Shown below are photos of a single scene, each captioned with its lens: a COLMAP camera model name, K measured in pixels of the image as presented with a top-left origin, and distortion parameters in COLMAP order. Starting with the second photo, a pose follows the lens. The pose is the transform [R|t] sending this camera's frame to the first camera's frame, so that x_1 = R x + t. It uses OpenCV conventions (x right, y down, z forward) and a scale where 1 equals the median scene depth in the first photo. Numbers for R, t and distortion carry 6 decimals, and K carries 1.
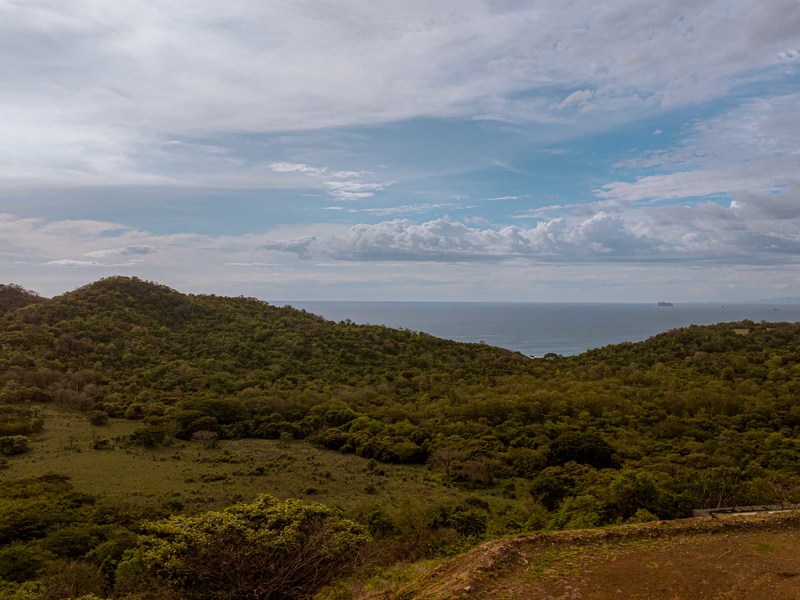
lens RADIAL K [[760.5, 0, 404.4], [0, 760.5, 303.1], [0, 0, 1]] dist [-0.018901, 0.000000]
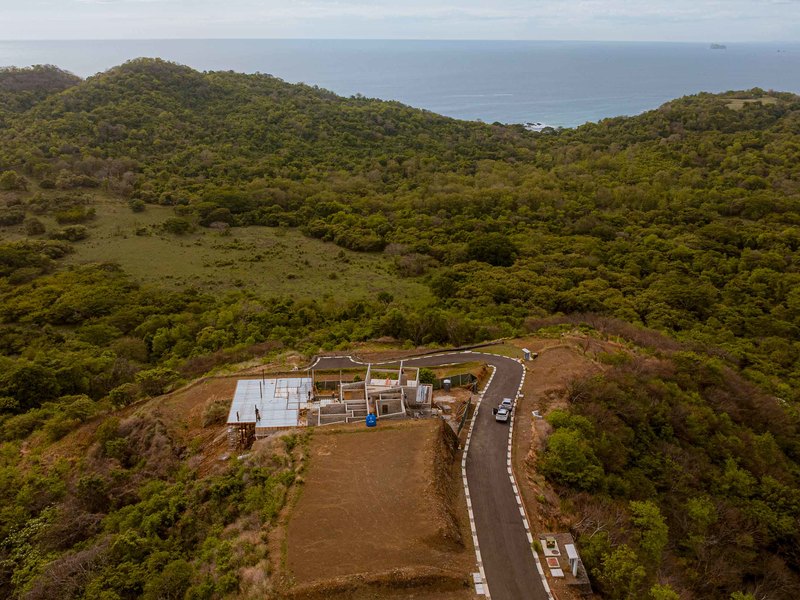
lens RADIAL K [[760.5, 0, 396.9], [0, 760.5, 299.0], [0, 0, 1]] dist [-0.018901, 0.000000]
pose [[0.998212, 0.015519, -0.057717, 0.081717], [0.003882, 0.946828, 0.321716, -0.086943], [0.059641, -0.321365, 0.945076, -0.172080]]
